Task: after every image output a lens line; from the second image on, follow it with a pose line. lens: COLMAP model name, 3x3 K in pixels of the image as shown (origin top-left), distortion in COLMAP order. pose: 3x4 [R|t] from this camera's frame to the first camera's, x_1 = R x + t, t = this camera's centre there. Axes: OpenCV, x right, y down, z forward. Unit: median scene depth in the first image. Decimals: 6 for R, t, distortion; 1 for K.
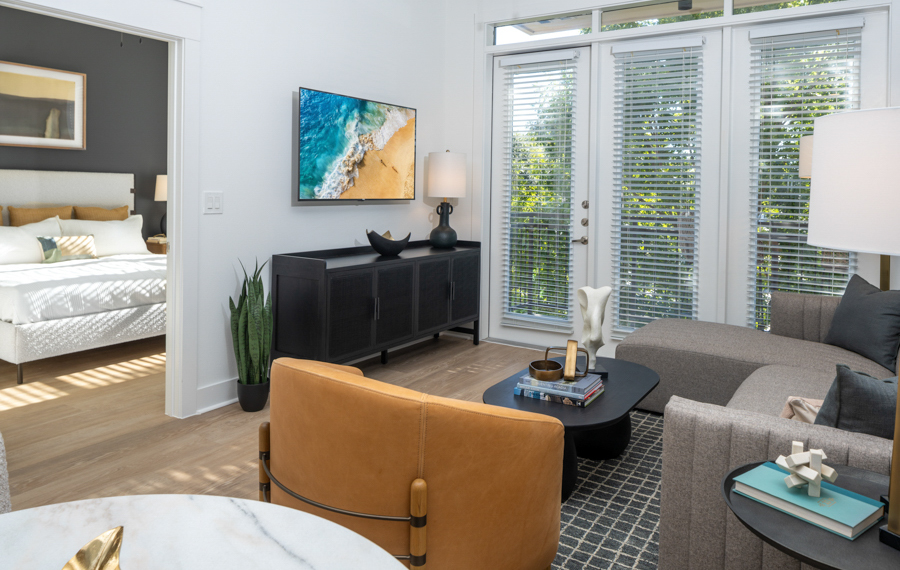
lens RADIAL K [[640.8, 0, 447.5], [0, 640.8, 199.7], [0, 0, 1]] dist [-0.000275, -0.004849]
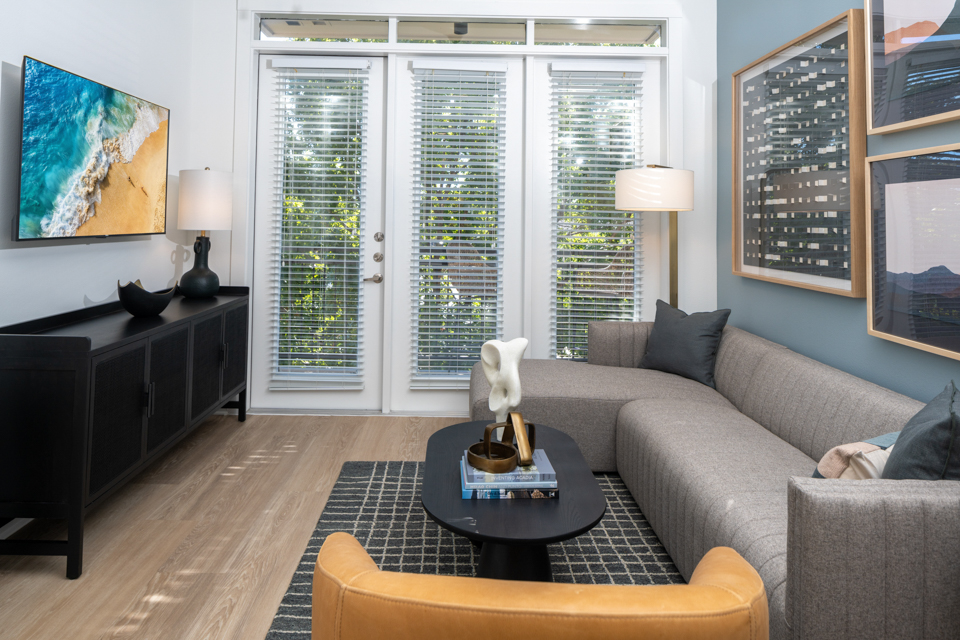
lens RADIAL K [[654.3, 0, 480.9], [0, 654.3, 200.0], [0, 0, 1]] dist [-0.004840, 0.003529]
pose [[0.819591, 0.016529, 0.572711, -0.204983], [0.003517, 0.999420, -0.033878, -0.013367], [-0.572939, 0.029780, 0.819057, 0.221134]]
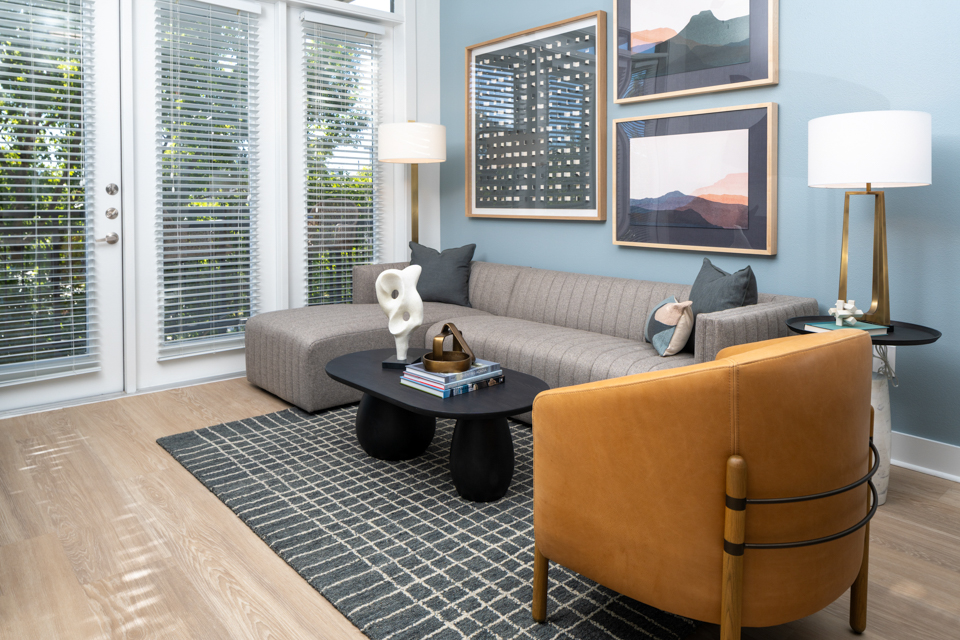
lens RADIAL K [[659.1, 0, 477.5], [0, 659.1, 215.1], [0, 0, 1]] dist [0.005371, 0.001807]
pose [[0.268108, -0.037964, 0.962641, -0.450938], [0.016894, 0.999255, 0.034702, 0.020495], [-0.963241, 0.006958, 0.268549, 0.457298]]
